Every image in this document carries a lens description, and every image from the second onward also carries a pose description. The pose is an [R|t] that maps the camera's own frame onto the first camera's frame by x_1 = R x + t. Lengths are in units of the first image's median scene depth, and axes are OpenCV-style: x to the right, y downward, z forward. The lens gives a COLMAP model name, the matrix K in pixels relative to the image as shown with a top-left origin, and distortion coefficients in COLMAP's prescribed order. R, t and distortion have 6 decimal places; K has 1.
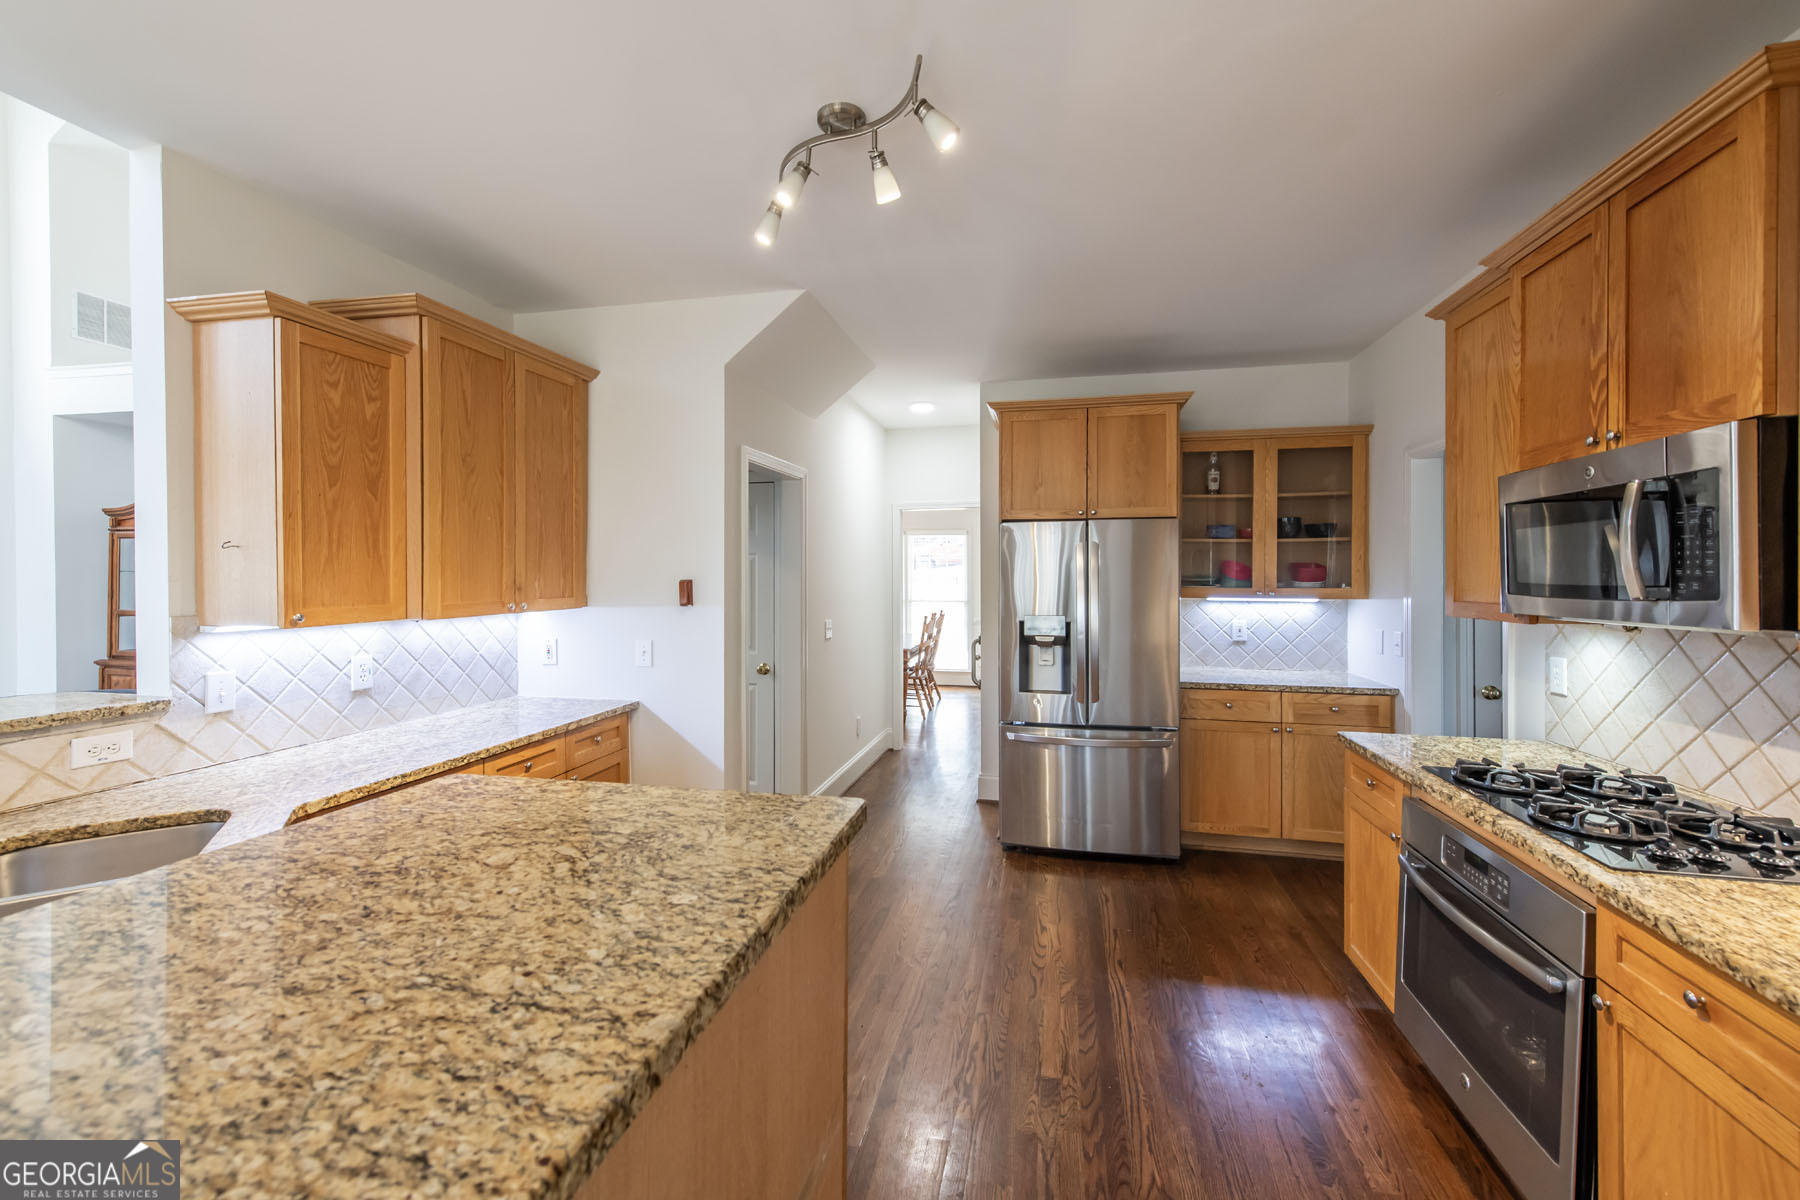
lens RADIAL K [[714.0, 0, 891.5], [0, 714.0, 591.7], [0, 0, 1]] dist [0.008403, -0.000701]
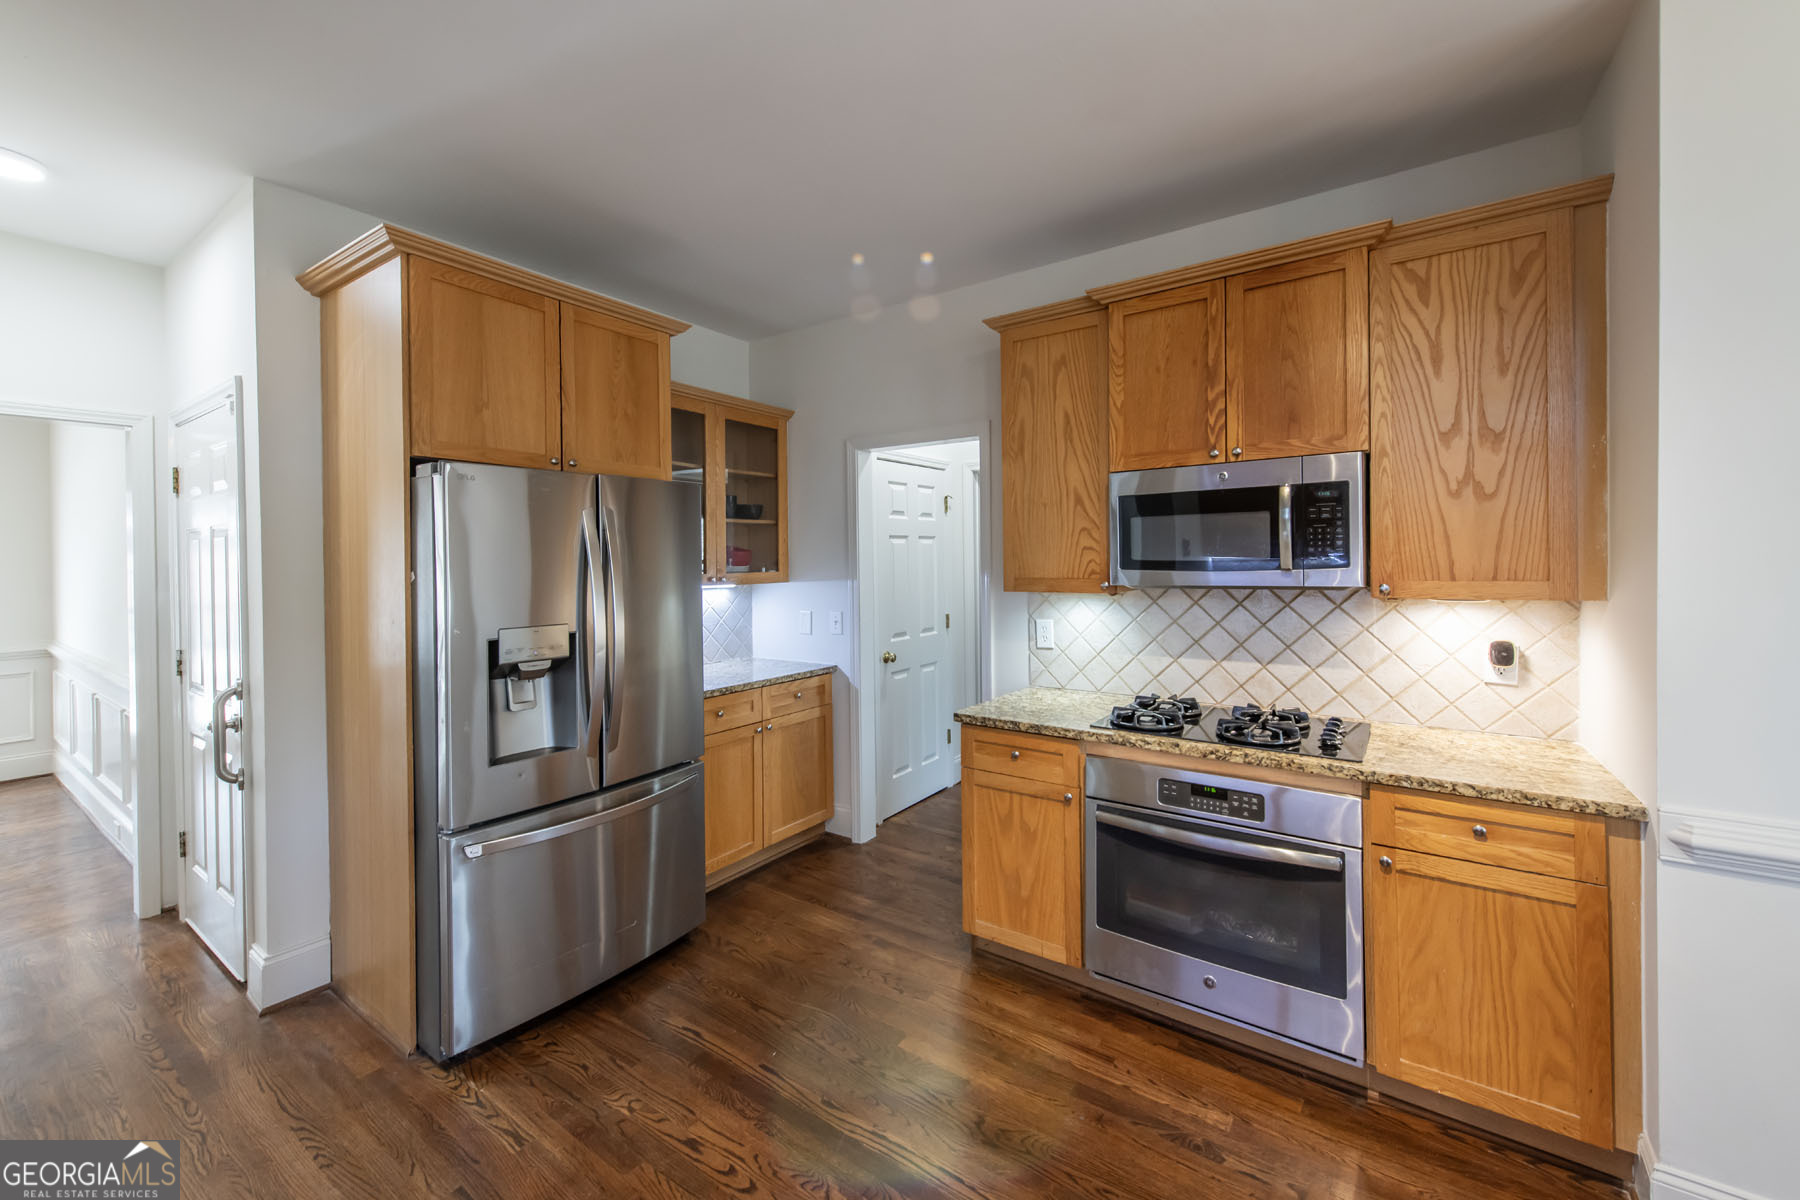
lens RADIAL K [[714.0, 0, 914.0], [0, 714.0, 570.6], [0, 0, 1]] dist [0.008403, -0.000701]
pose [[0.365082, -0.016618, 0.930827, -0.344719], [0.030234, 0.999525, 0.005986, -0.010885], [-0.930484, 0.025957, 0.365411, 0.746249]]
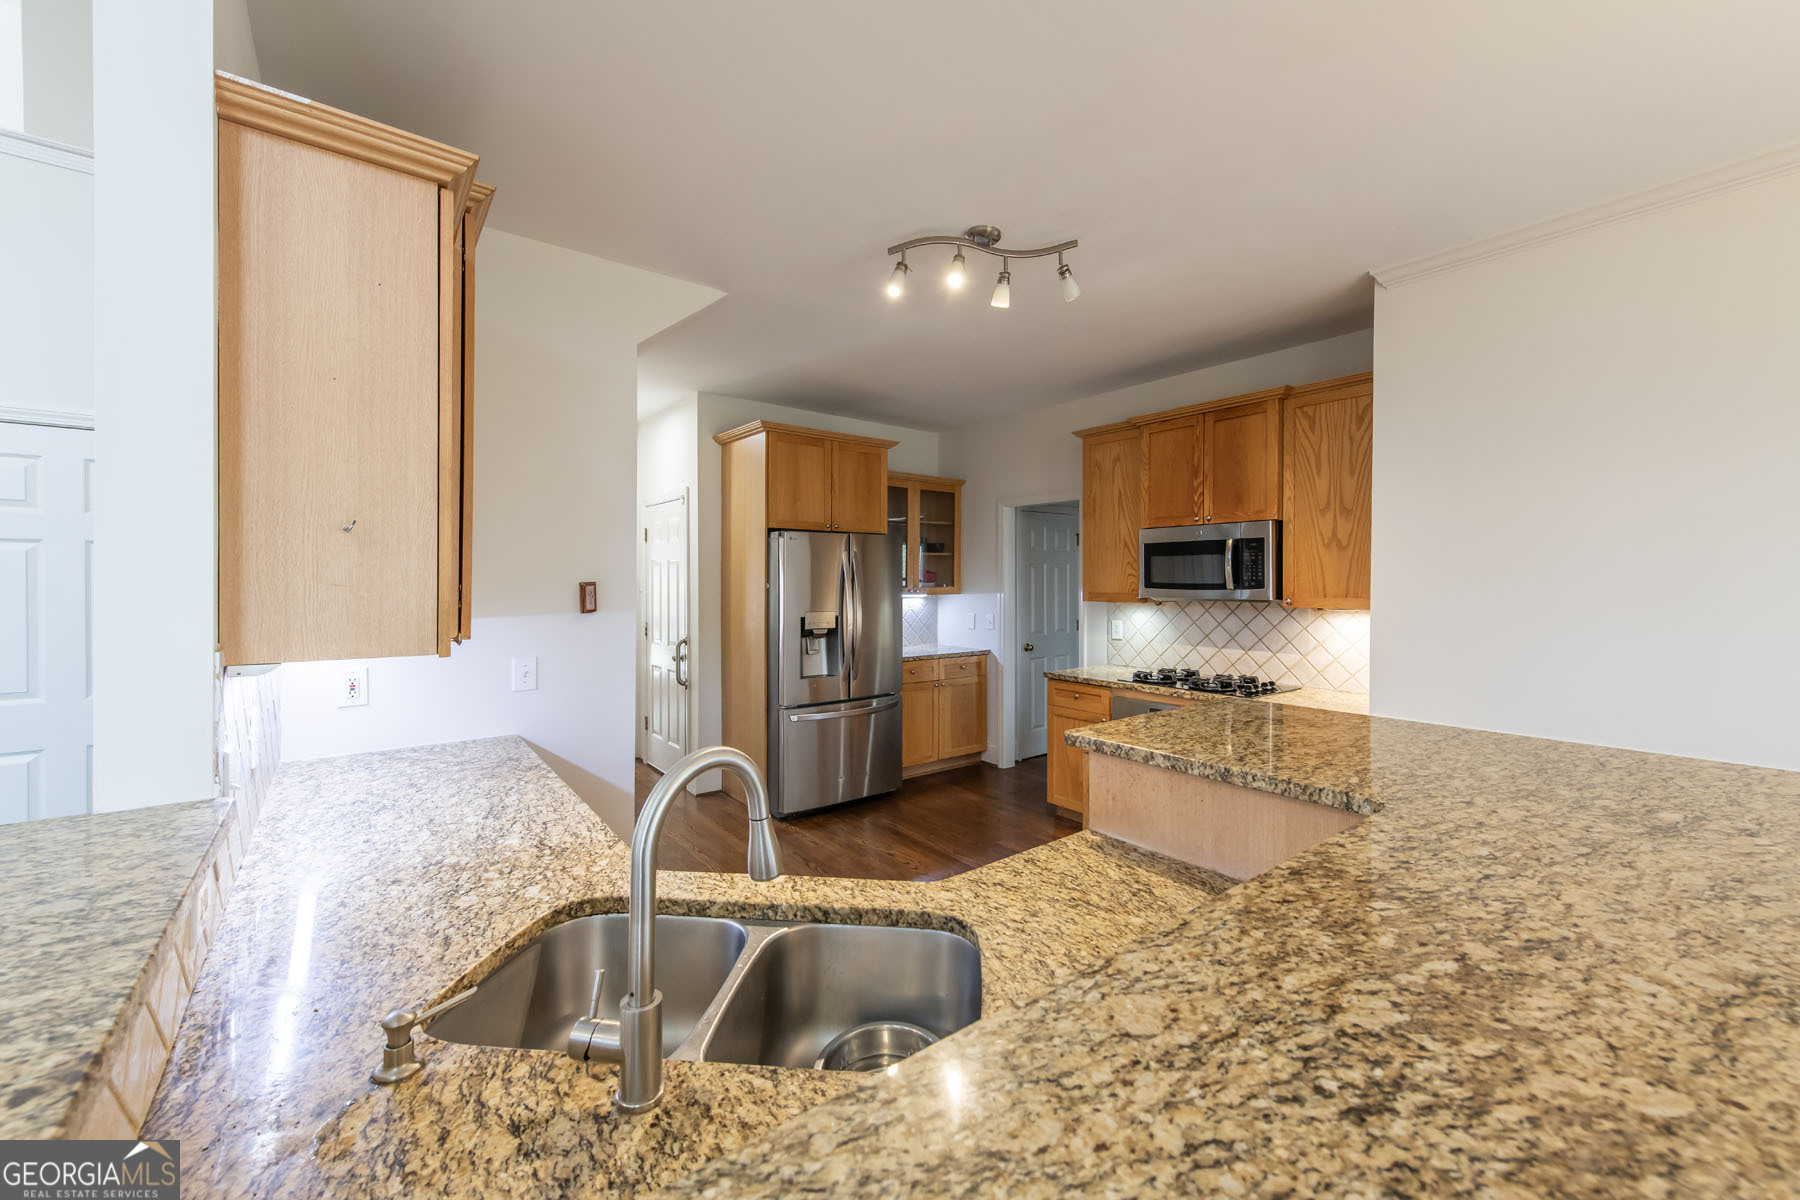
lens RADIAL K [[714.0, 0, 901.1], [0, 714.0, 595.2], [0, 0, 1]] dist [0.008403, -0.000701]
pose [[0.633552, -0.016275, 0.773529, -0.951045], [0.014739, 0.999851, 0.008964, -0.004449], [-0.773560, 0.005722, 0.633698, 0.219044]]
